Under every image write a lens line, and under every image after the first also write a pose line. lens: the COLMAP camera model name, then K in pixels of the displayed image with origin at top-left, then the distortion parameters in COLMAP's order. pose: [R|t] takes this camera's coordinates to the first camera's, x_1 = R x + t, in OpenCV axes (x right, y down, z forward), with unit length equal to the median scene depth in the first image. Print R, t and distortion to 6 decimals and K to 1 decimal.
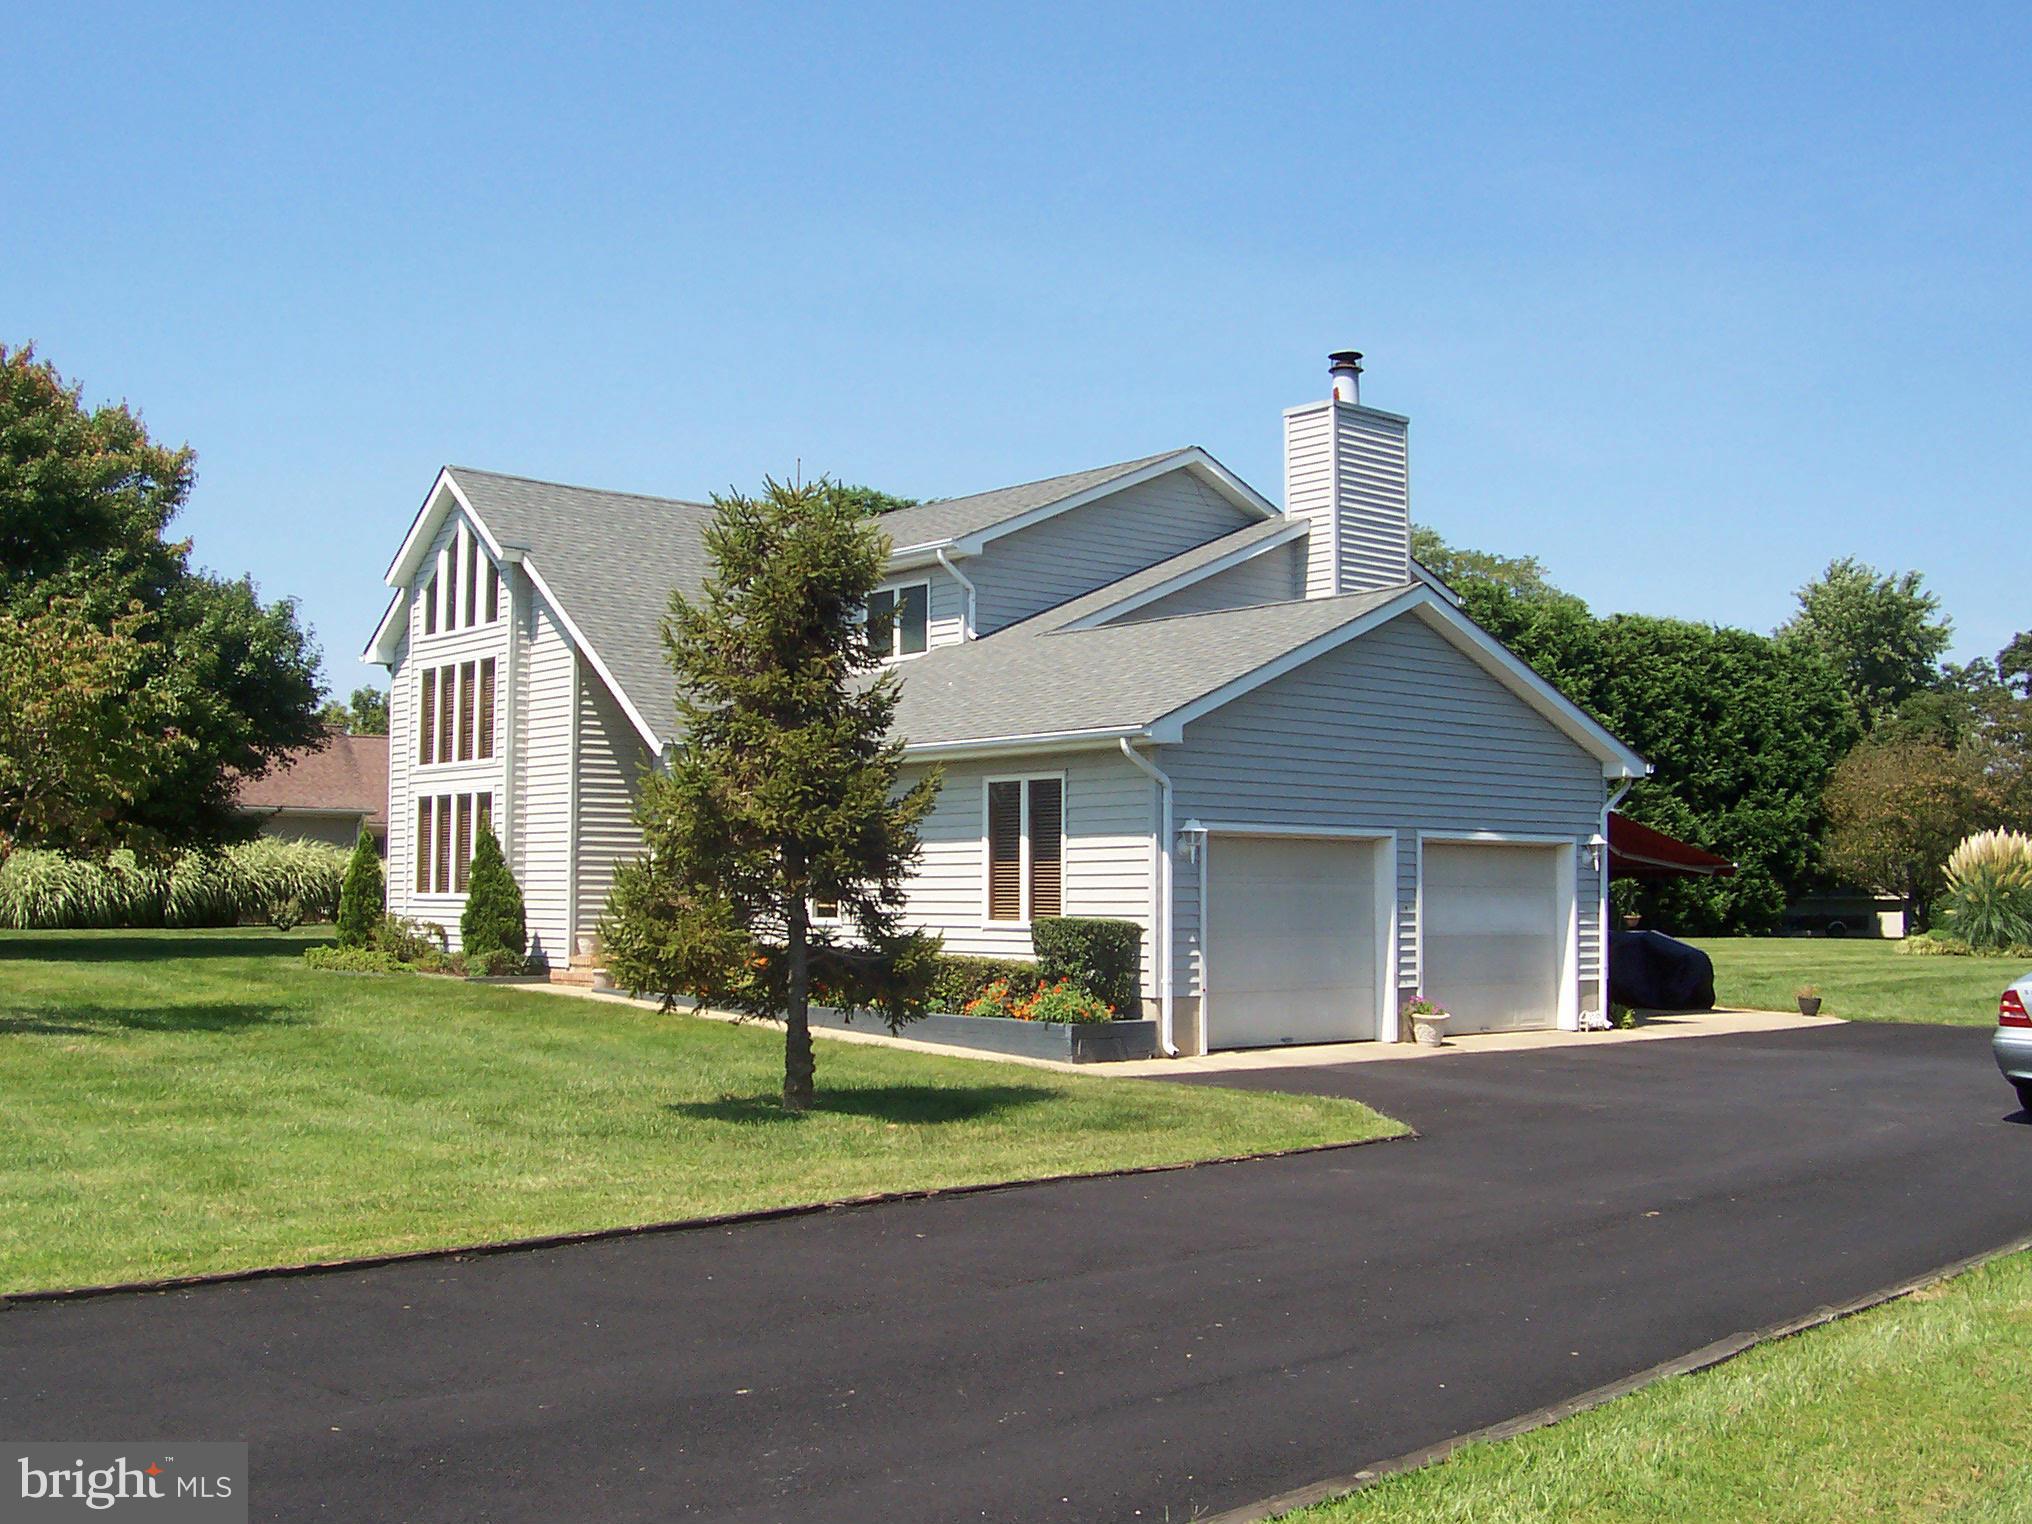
lens RADIAL K [[2158.4, 0, 1016.0], [0, 2158.4, 762.0], [0, 0, 1]] dist [-0.143947, 0.014456]
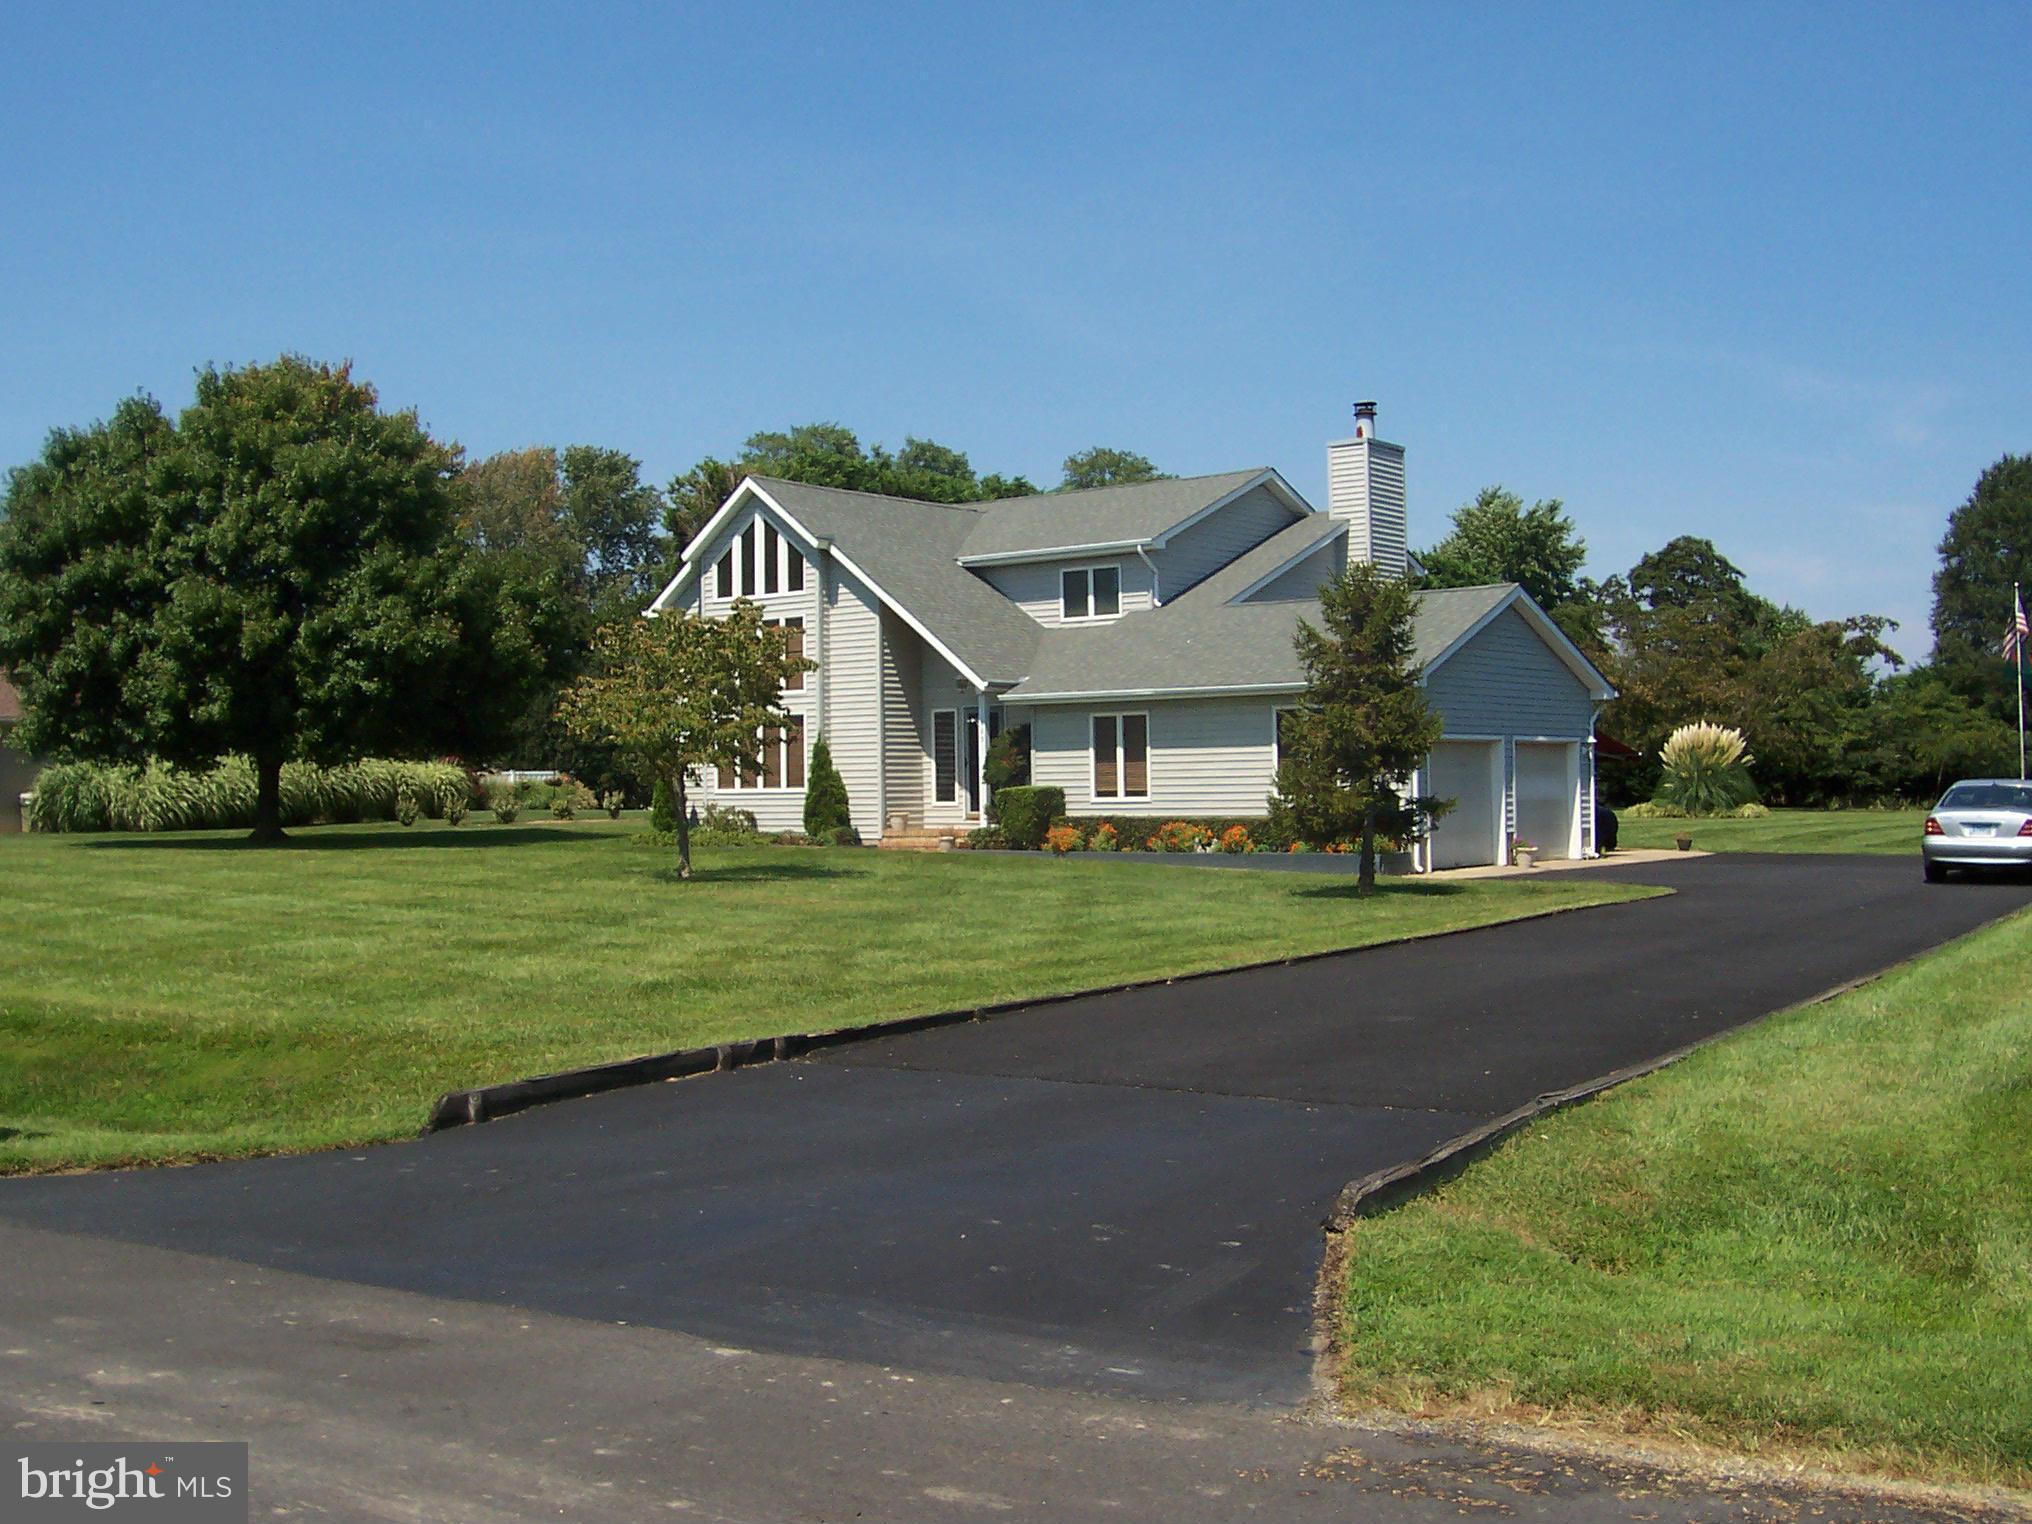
lens RADIAL K [[2158.4, 0, 1016.0], [0, 2158.4, 762.0], [0, 0, 1]] dist [-0.143947, 0.014456]
pose [[0.978283, -0.016783, 0.206591, -0.400375], [0.006084, 0.998612, 0.052314, -0.027514], [-0.207182, -0.049921, 0.977028, -0.393714]]
